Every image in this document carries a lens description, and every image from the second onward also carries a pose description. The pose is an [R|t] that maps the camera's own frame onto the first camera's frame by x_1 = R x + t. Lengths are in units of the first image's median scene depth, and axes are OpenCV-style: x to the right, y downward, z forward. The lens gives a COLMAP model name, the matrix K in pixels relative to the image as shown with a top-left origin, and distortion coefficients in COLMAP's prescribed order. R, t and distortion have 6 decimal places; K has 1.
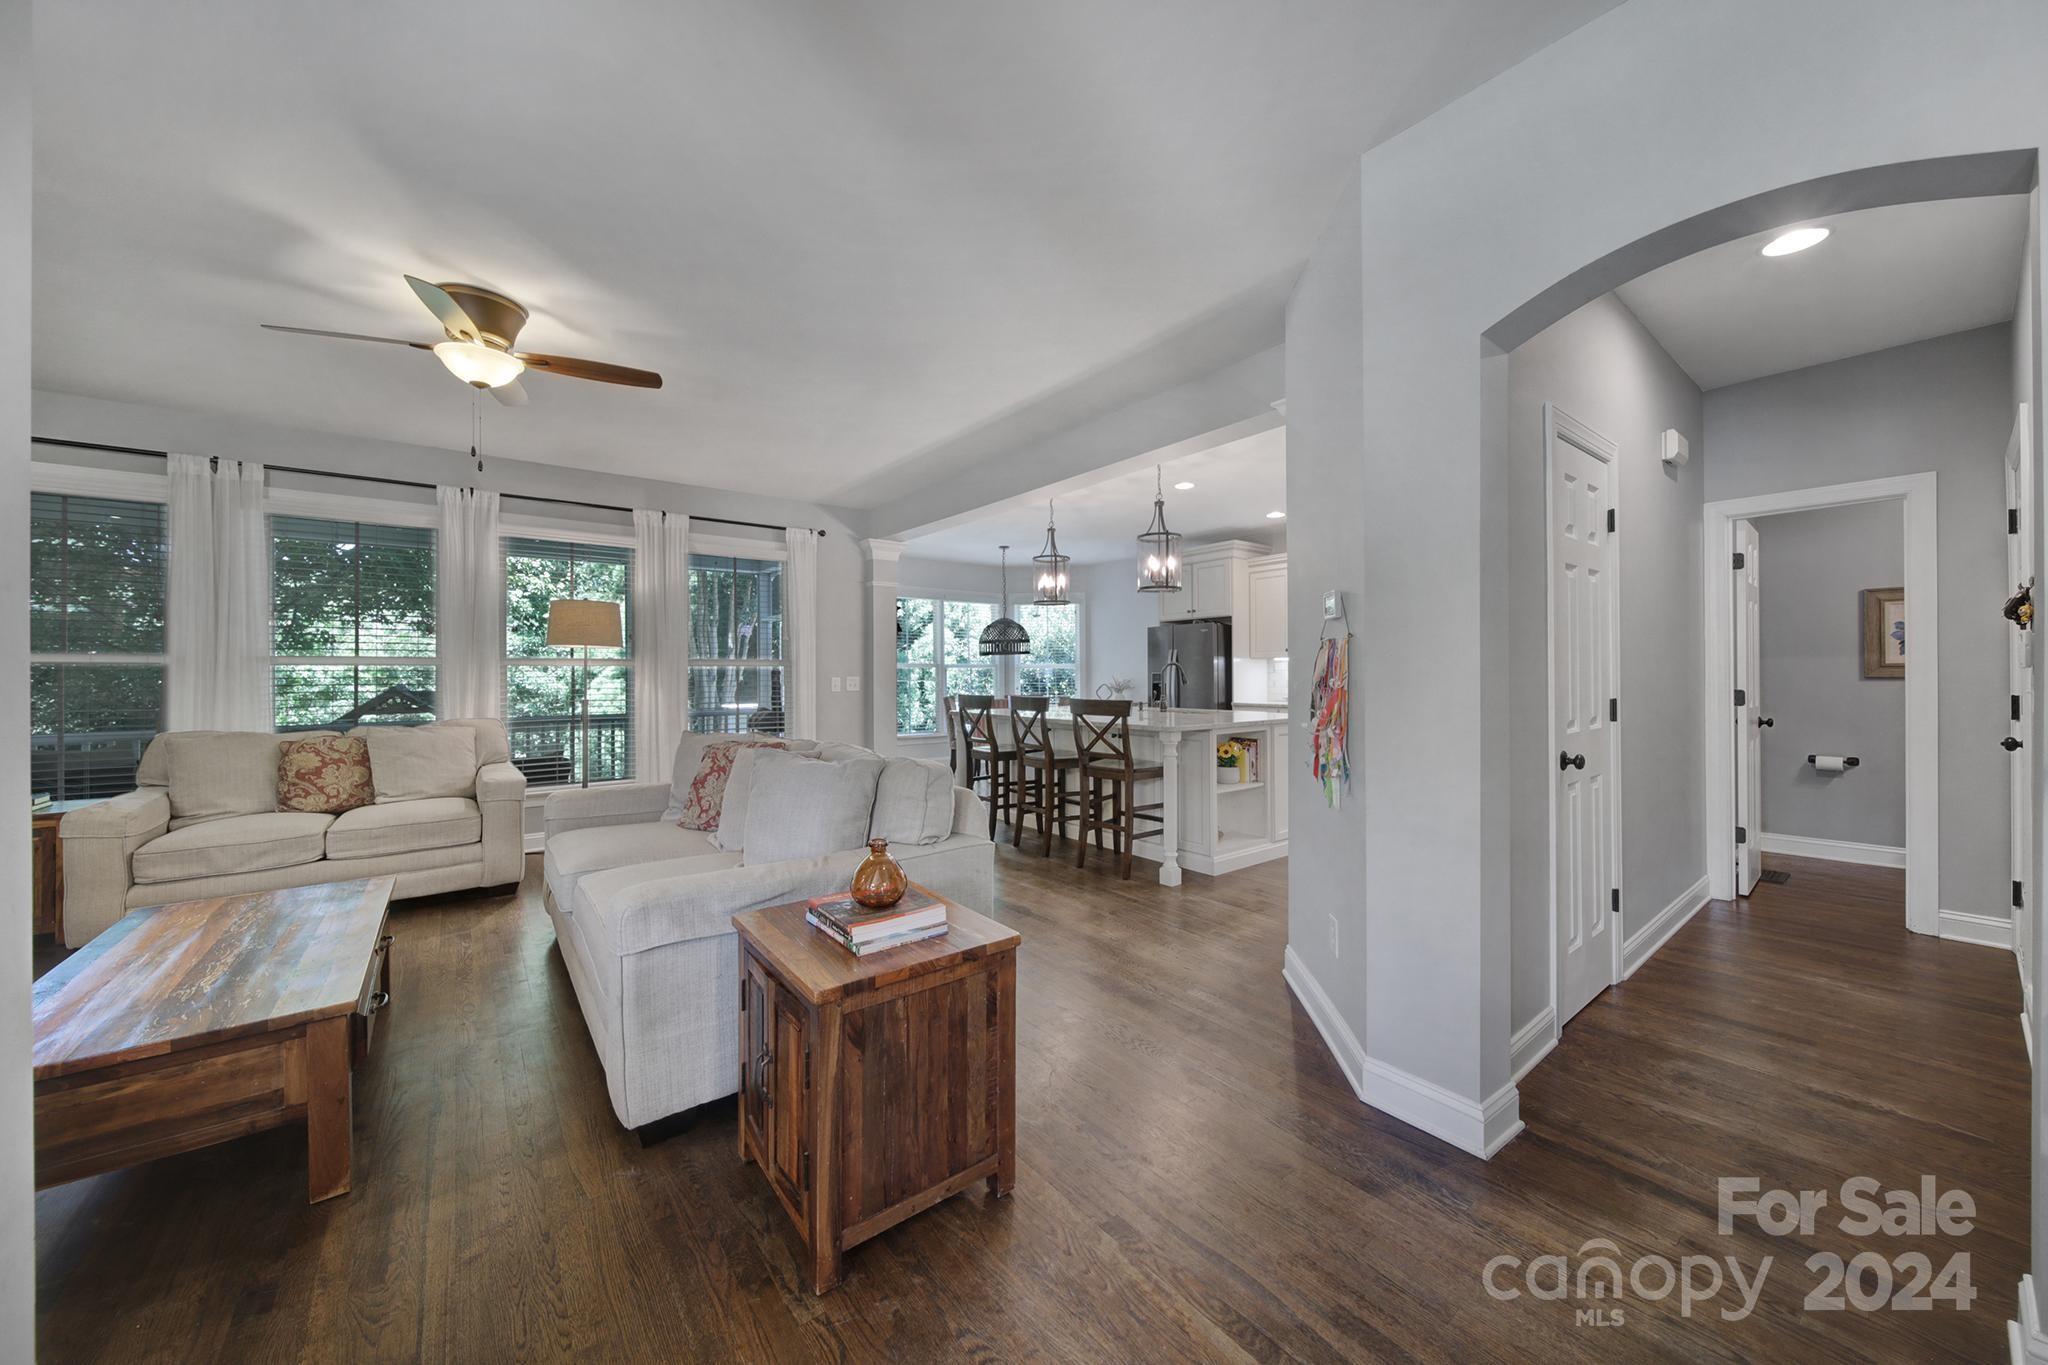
lens RADIAL K [[721.7, 0, 1016.6], [0, 721.7, 676.7], [0, 0, 1]] dist [-0.000899, -0.000331]
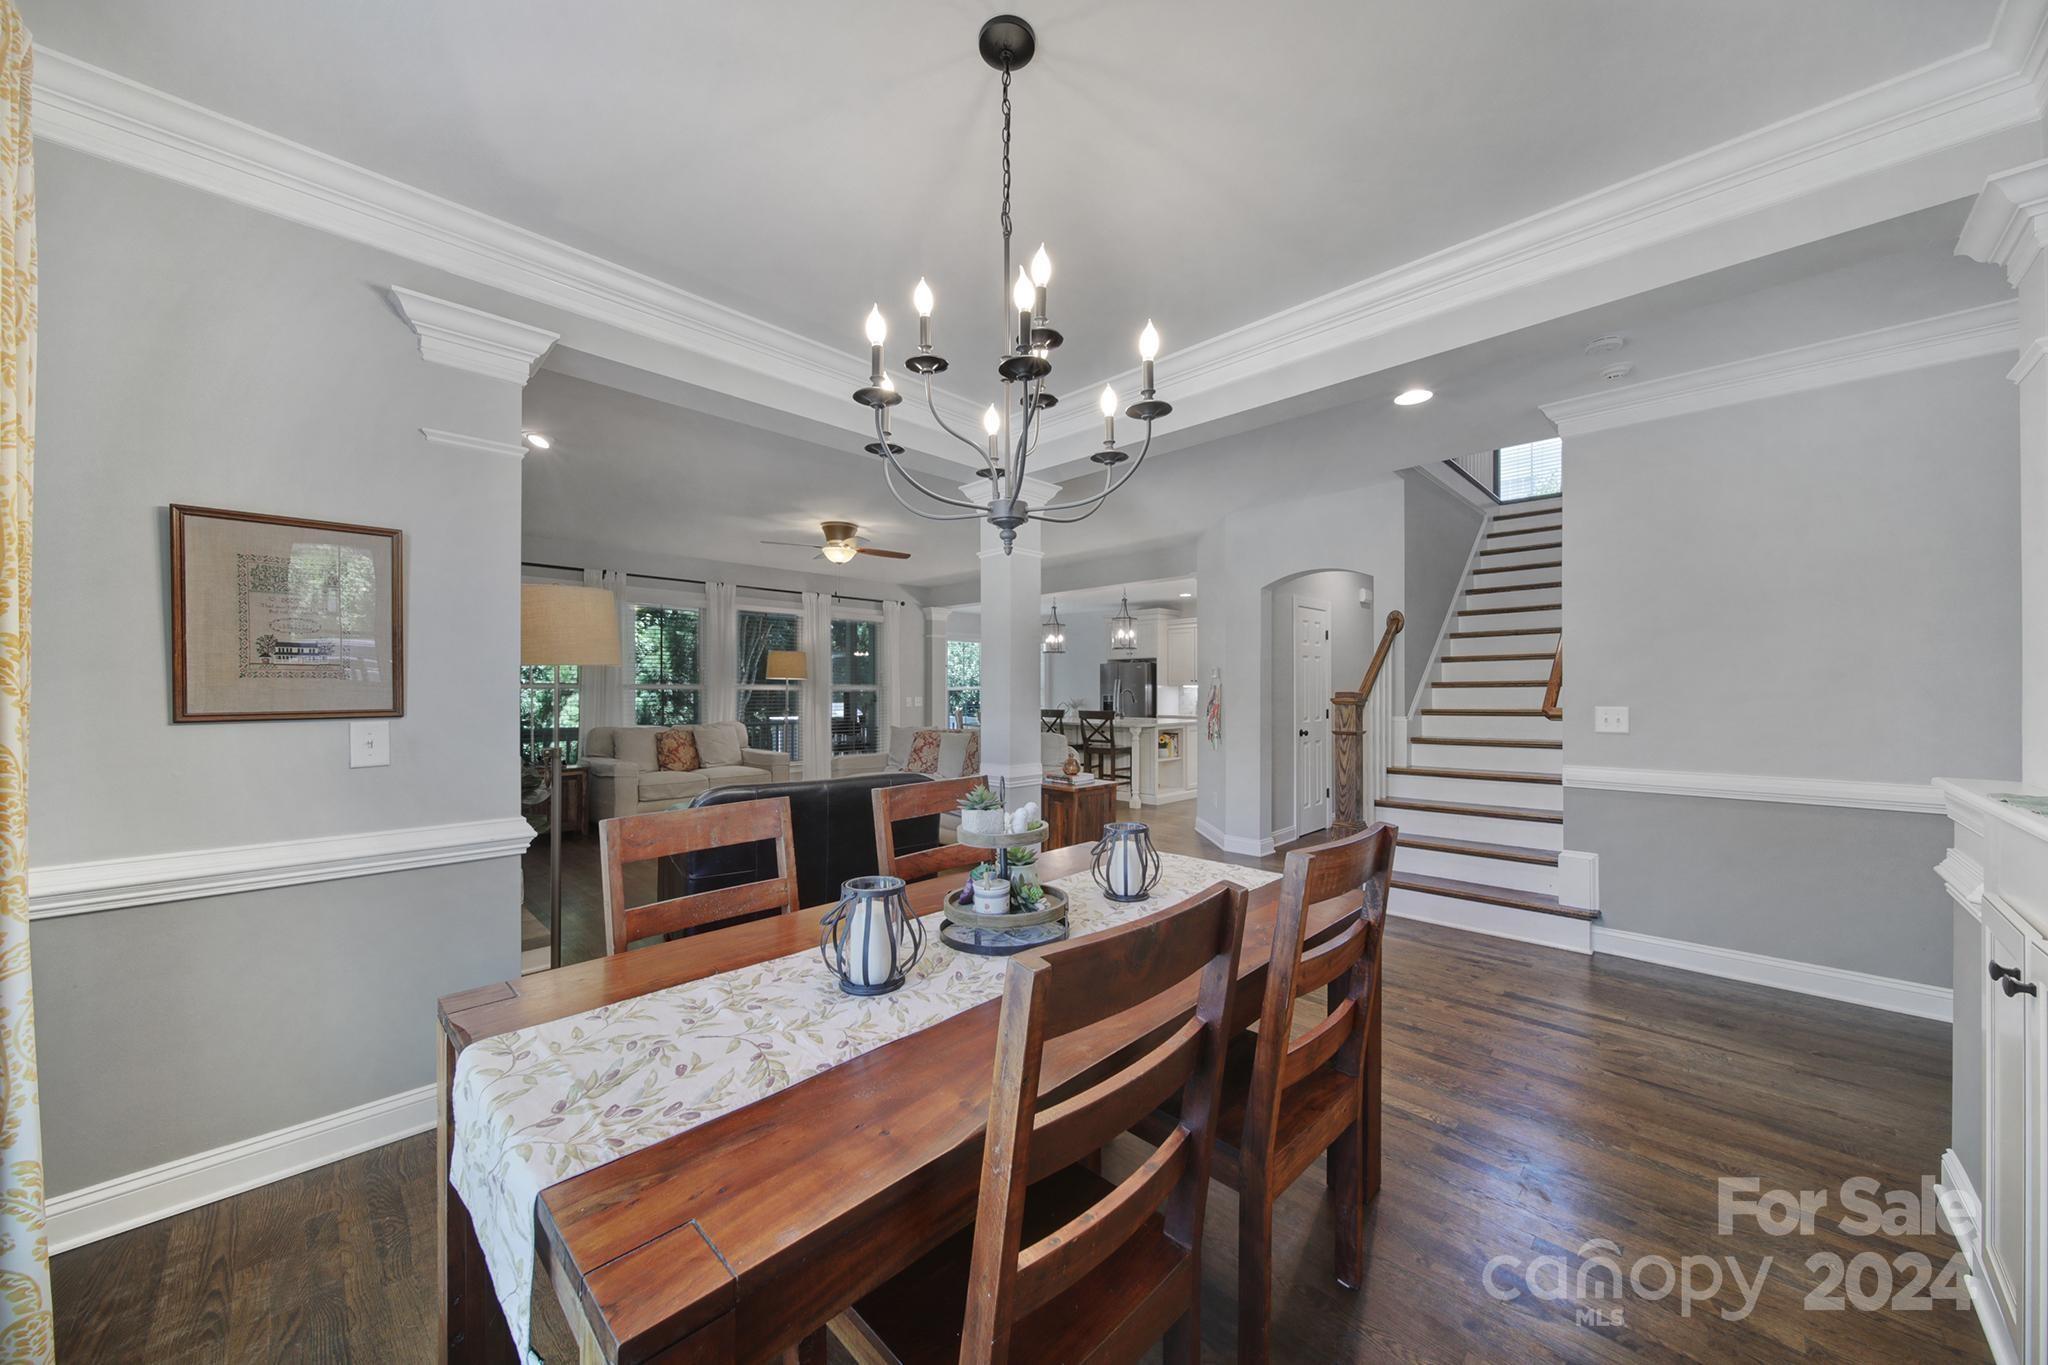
lens RADIAL K [[725.1, 0, 1015.5], [0, 725.1, 693.9], [0, 0, 1]] dist [-0.000252, -0.000060]
pose [[0.991422, 0.006145, 0.130558, -0.320200], [-0.005998, 0.999981, -0.001518, -0.007377], [-0.130565, 0.000722, 0.991439, -0.776437]]
